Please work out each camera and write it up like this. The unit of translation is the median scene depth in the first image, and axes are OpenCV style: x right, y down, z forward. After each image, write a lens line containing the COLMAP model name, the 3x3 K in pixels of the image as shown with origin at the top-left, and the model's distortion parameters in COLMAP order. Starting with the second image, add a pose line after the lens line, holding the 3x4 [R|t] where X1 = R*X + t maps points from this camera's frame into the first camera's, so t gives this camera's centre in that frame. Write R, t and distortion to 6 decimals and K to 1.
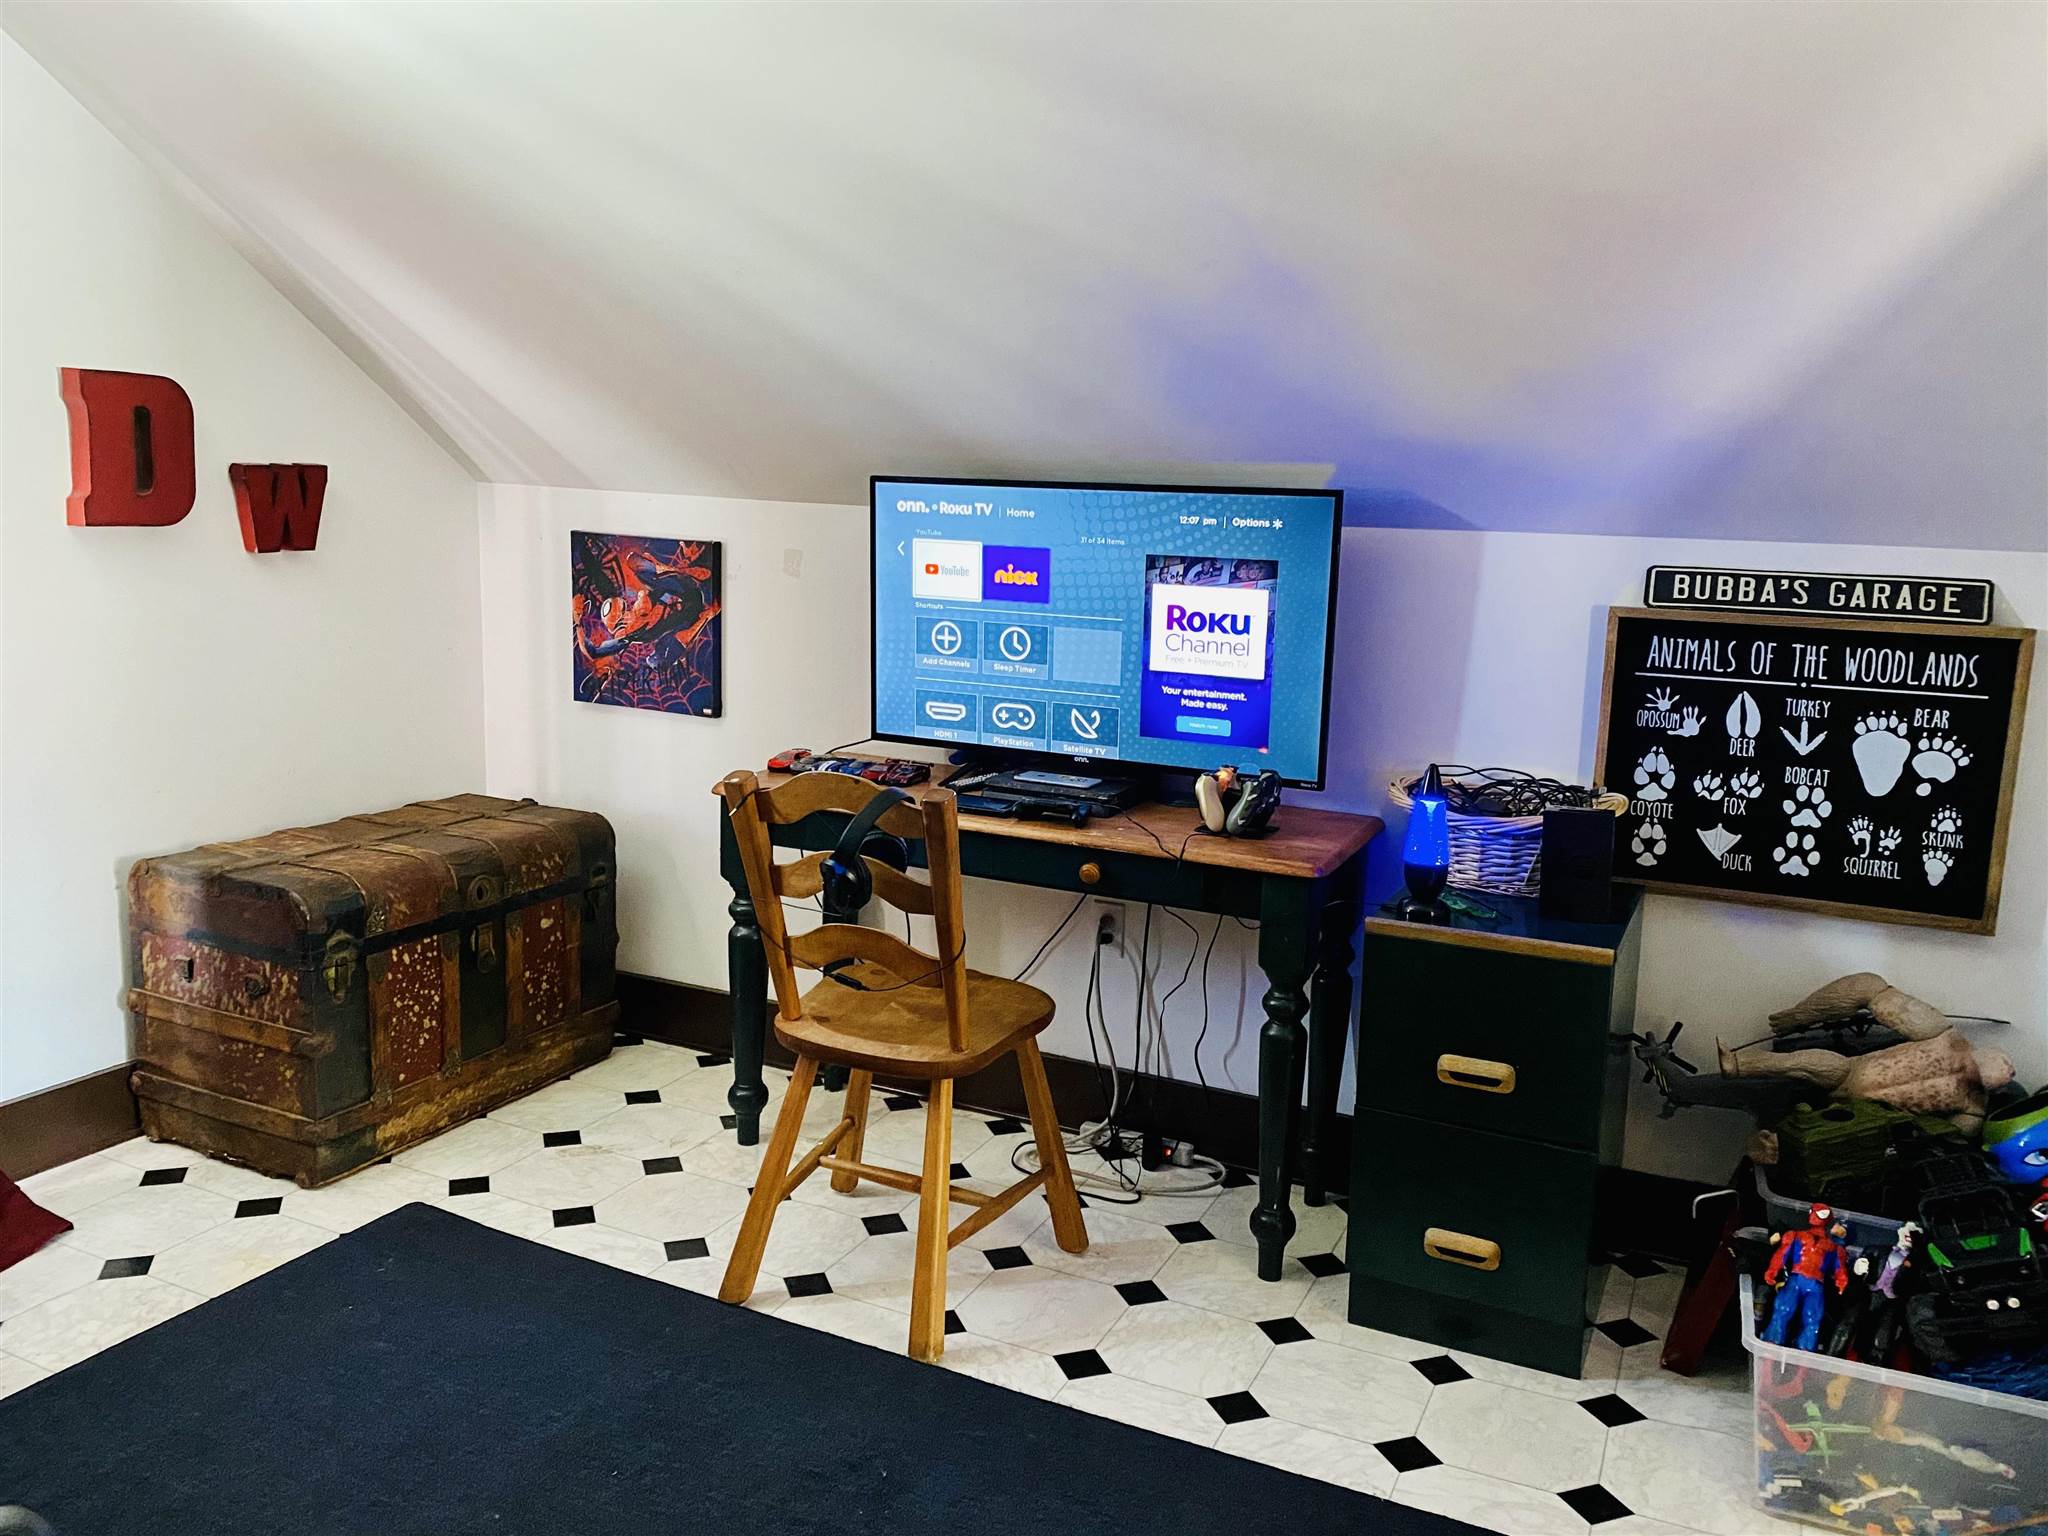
lens RADIAL K [[1553.7, 0, 1023.4], [0, 1553.7, 757.4], [0, 0, 1]] dist [0.025543, -0.043003]
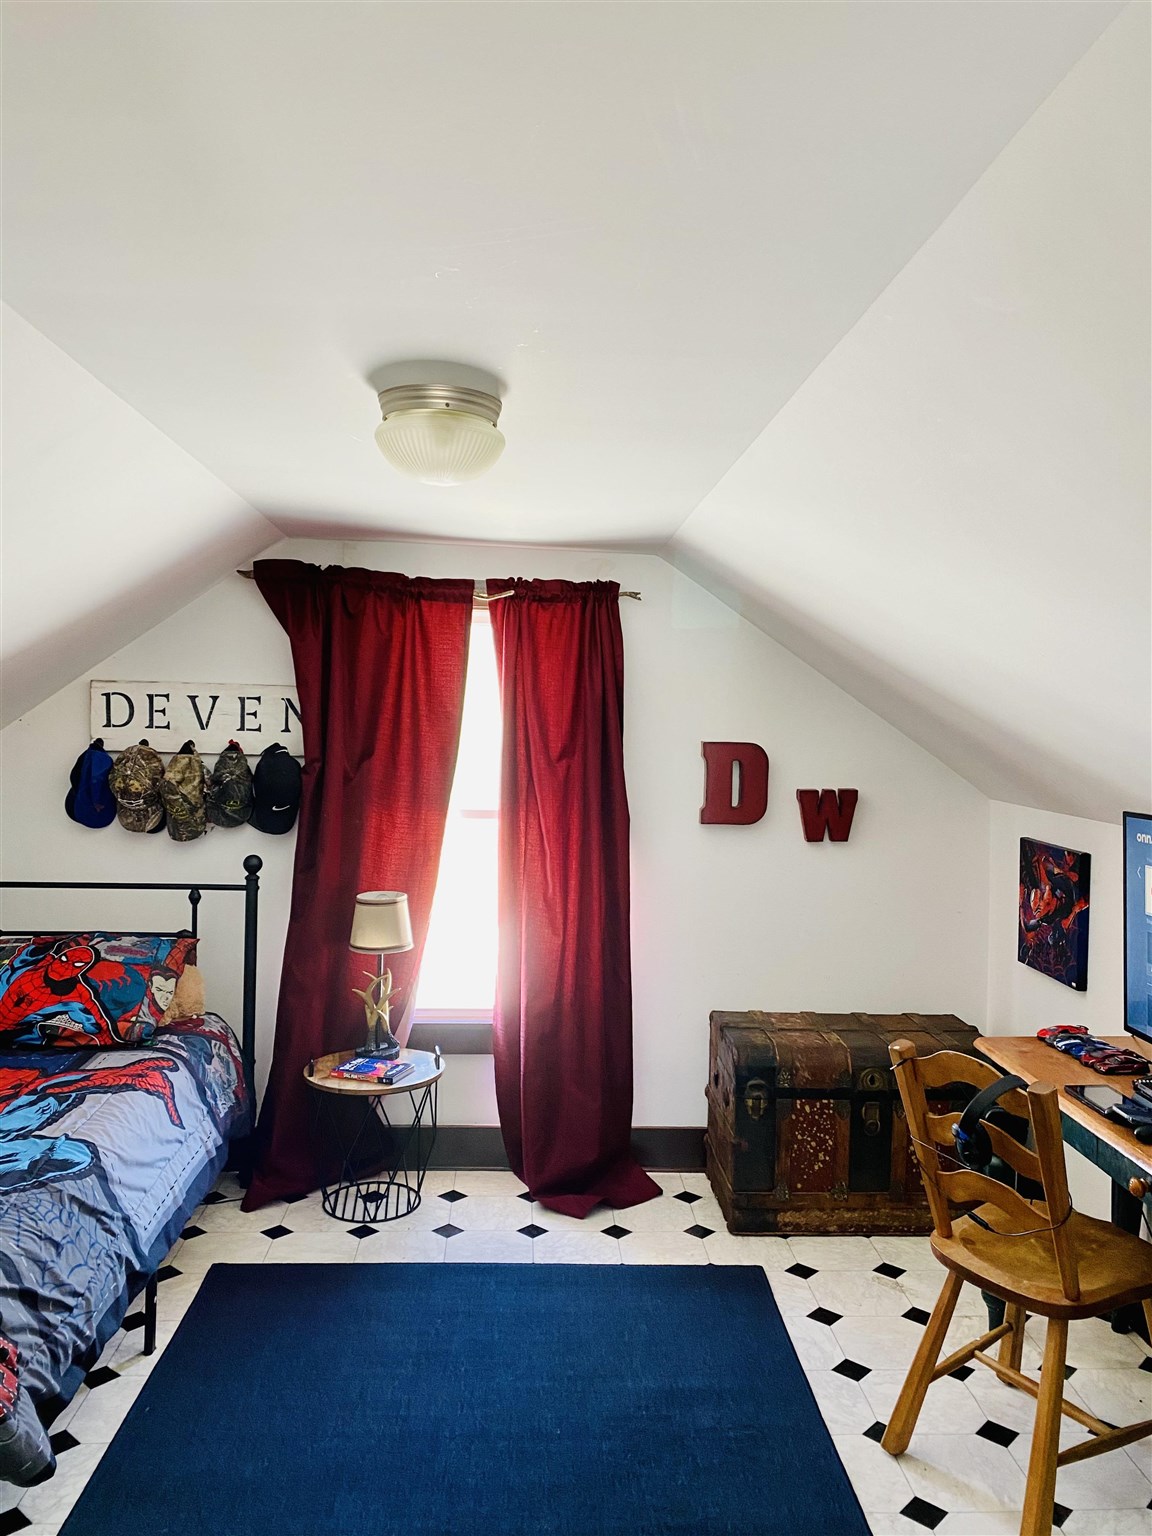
lens RADIAL K [[1165.3, 0, 575.2], [0, 1165.3, 769.8], [0, 0, 1]] dist [0.025543, -0.043003]
pose [[0.475287, 0.006143, -0.879809, 0.503700], [-0.147761, 0.986330, -0.072936, -0.082982], [0.867334, 0.164667, 0.469698, 0.191478]]
